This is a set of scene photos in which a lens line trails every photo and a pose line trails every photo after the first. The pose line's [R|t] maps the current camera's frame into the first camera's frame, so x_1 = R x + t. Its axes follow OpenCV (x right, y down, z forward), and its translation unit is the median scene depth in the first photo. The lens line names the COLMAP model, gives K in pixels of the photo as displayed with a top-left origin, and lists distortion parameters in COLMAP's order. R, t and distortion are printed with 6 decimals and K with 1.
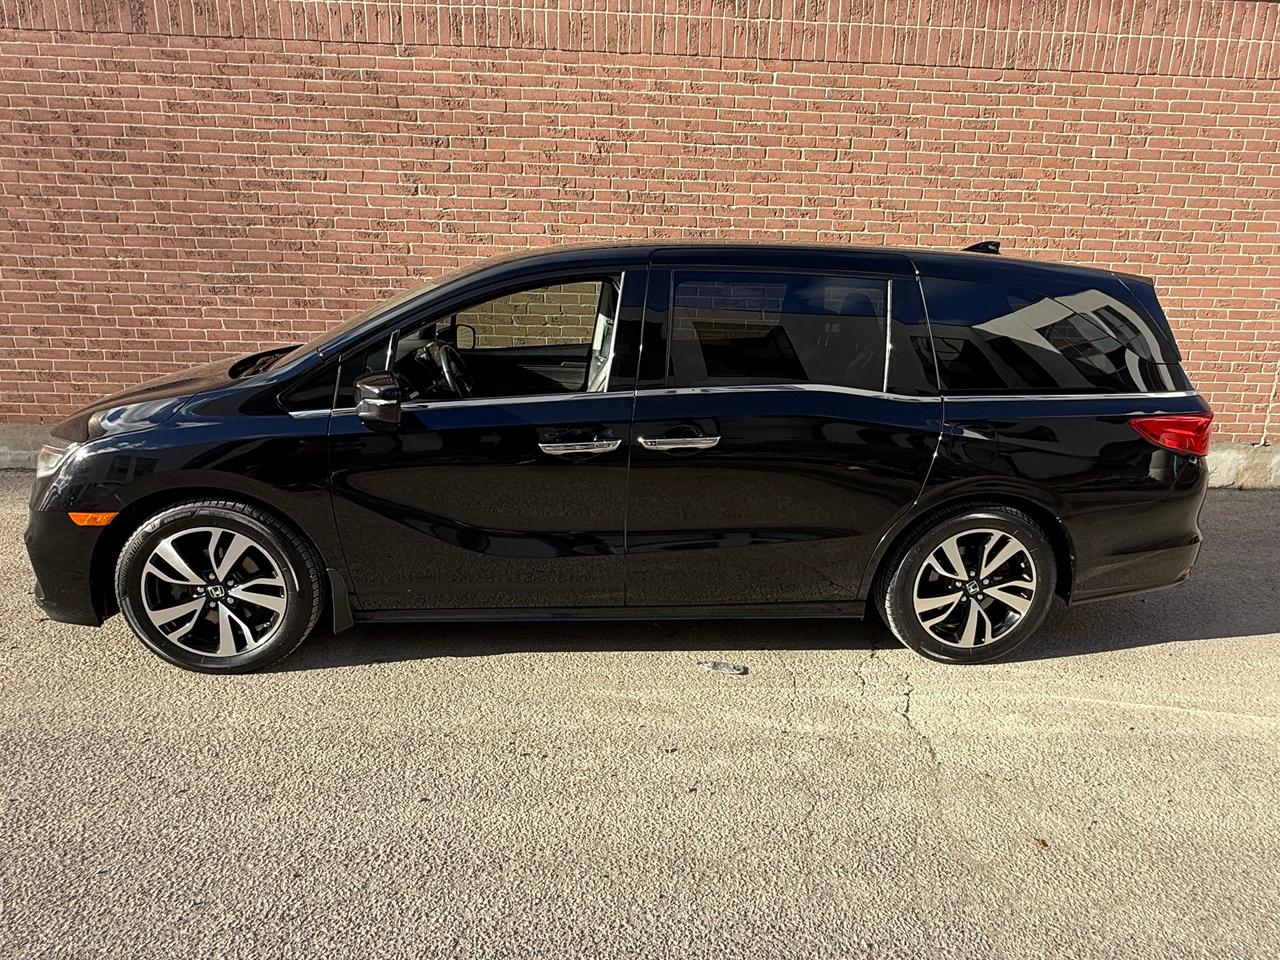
lens RADIAL K [[814.2, 0, 641.5], [0, 814.2, 473.9], [0, 0, 1]] dist [-0.004420, 0.003070]
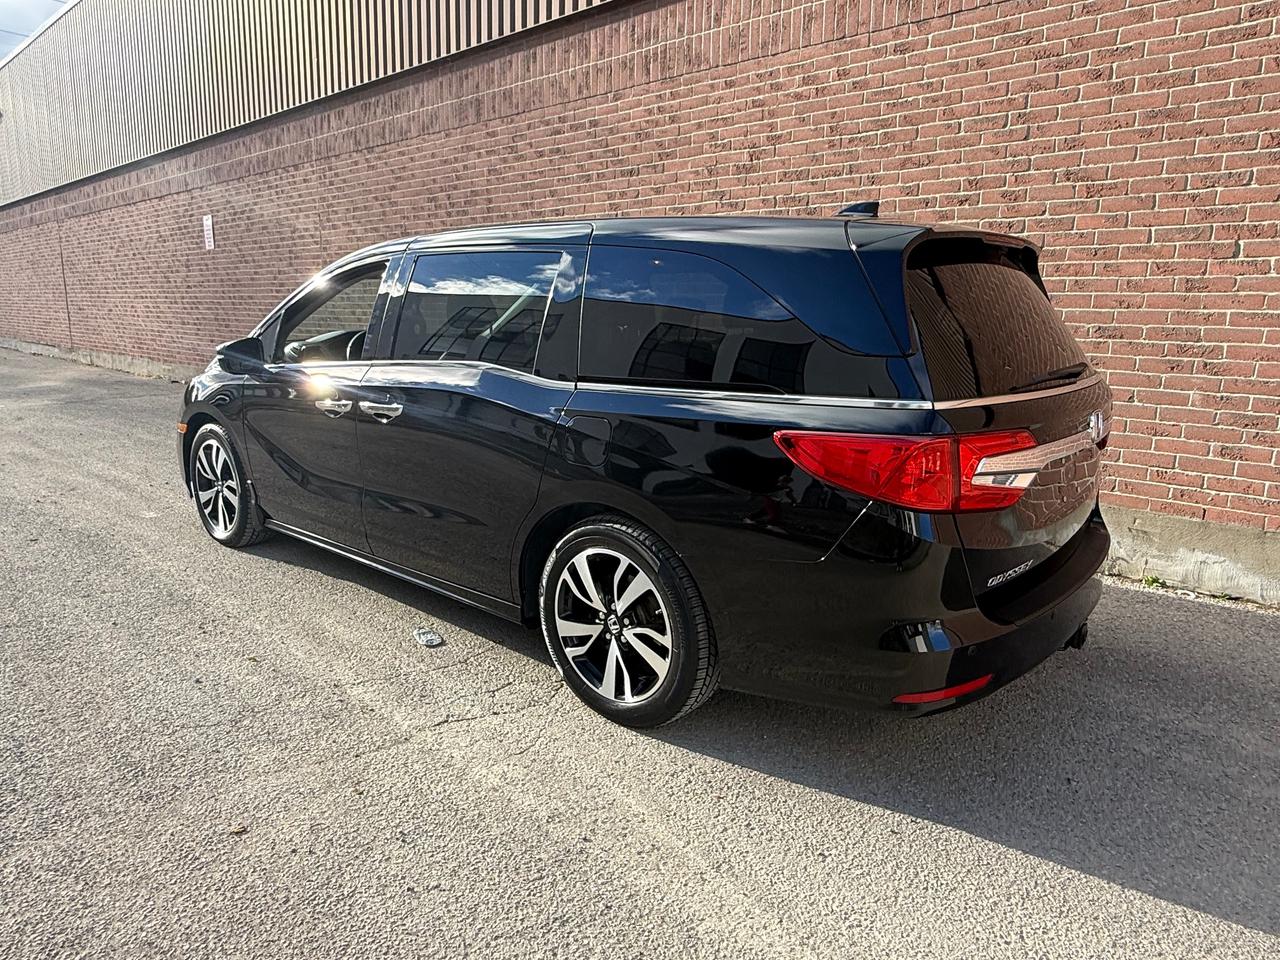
lens RADIAL K [[814.2, 0, 641.5], [0, 814.2, 473.9], [0, 0, 1]] dist [-0.004420, 0.003070]
pose [[0.703685, 0.126029, -0.699245, 0.592644], [-0.169971, 0.985427, 0.006558, -0.010193], [0.689882, 0.114237, 0.714852, 0.260603]]
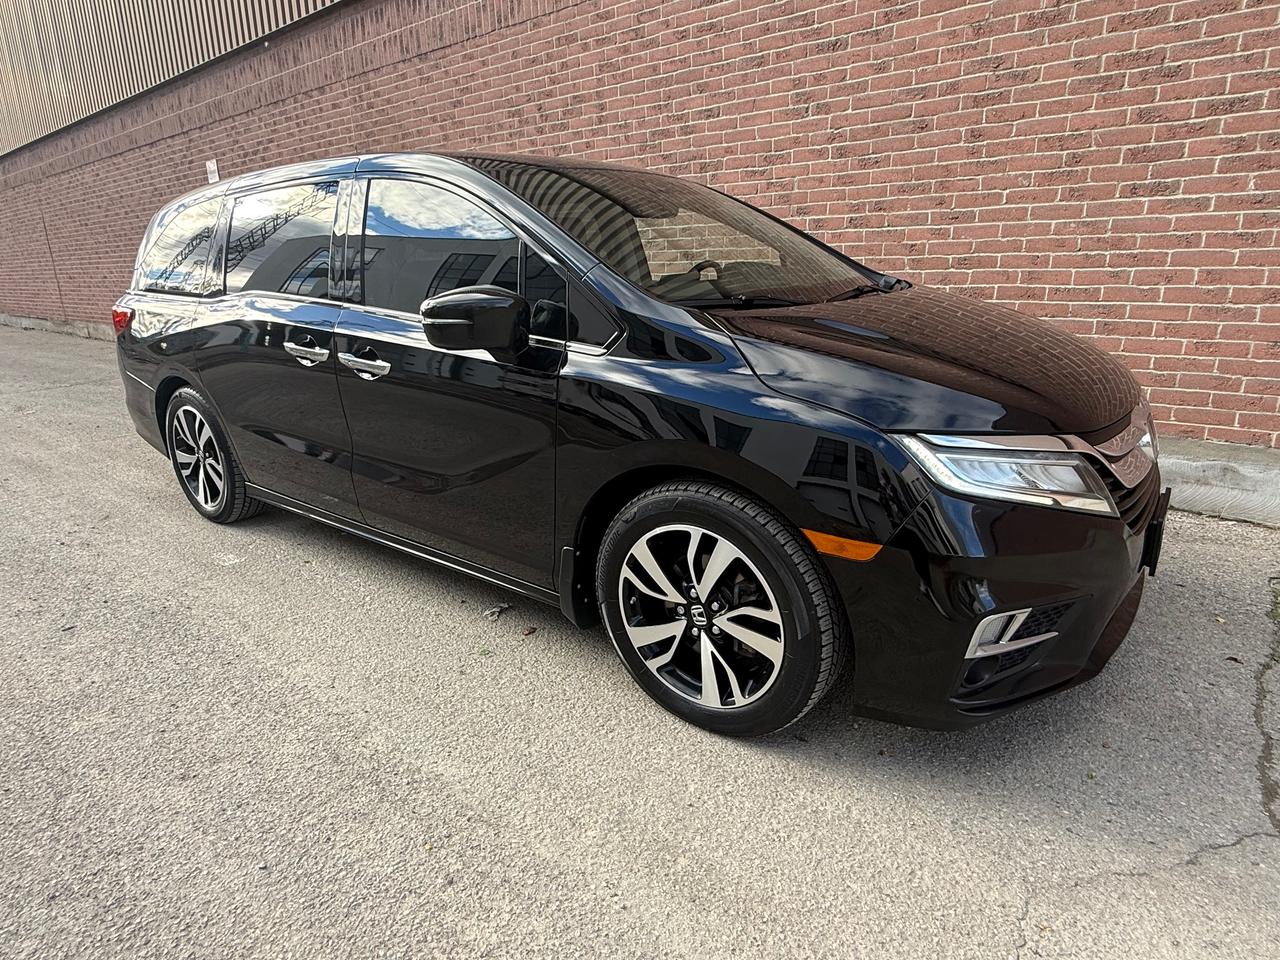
lens RADIAL K [[738.6, 0, 628.8], [0, 738.6, 476.4], [0, 0, 1]] dist [-0.000198, 0.000005]
pose [[0.732450, 0.149269, -0.664256, 0.155783], [-0.123028, 0.988626, 0.086502, -0.018150], [0.669613, 0.018364, 0.742483, 0.319081]]
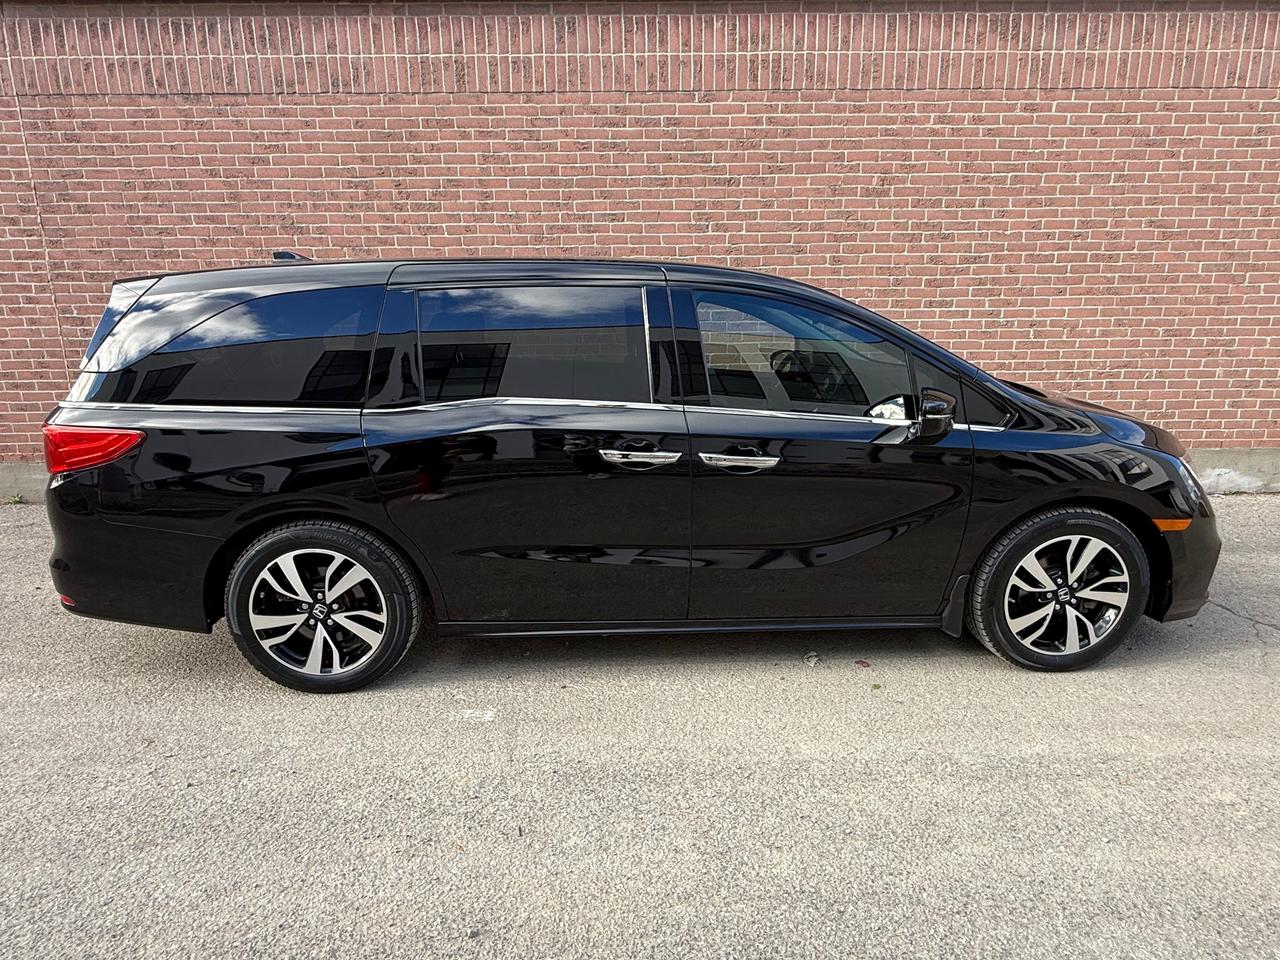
lens RADIAL K [[748.4, 0, 615.6], [0, 748.4, 475.8], [0, 0, 1]] dist [-0.002160, 0.001030]
pose [[0.998702, -0.025932, -0.043841, -0.367079], [0.024830, 0.999366, -0.025498, -0.005725], [0.044475, 0.024376, 0.998713, 0.034195]]
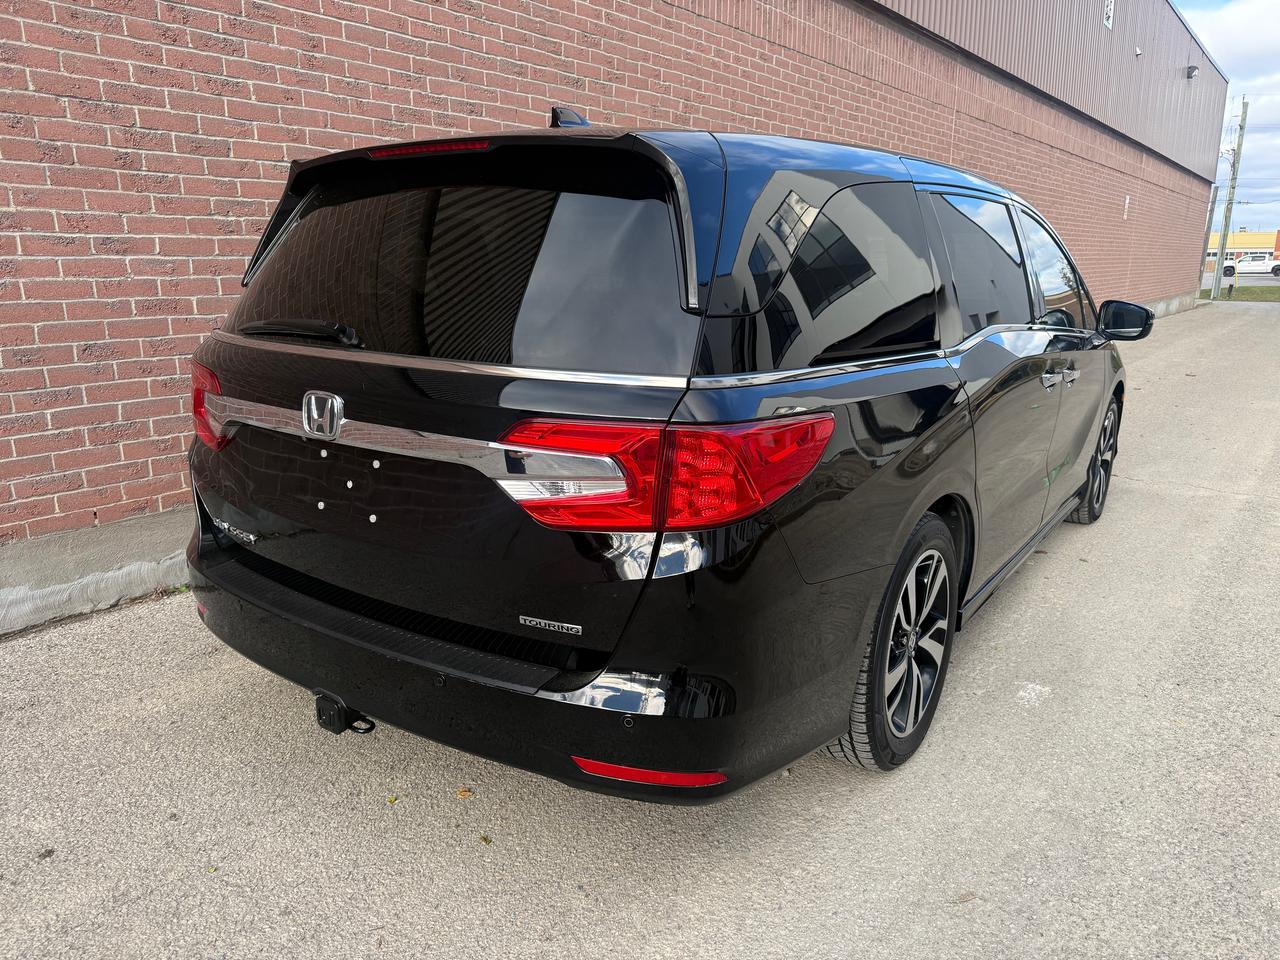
lens RADIAL K [[923.3, 0, 659.4], [0, 923.3, 485.3], [0, 0, 1]] dist [-0.005120, -0.002656]
pose [[0.631121, -0.209739, 0.746790, -1.011829], [0.202101, 0.973961, 0.102743, -0.078965], [-0.748894, 0.086084, 0.657075, 0.336601]]
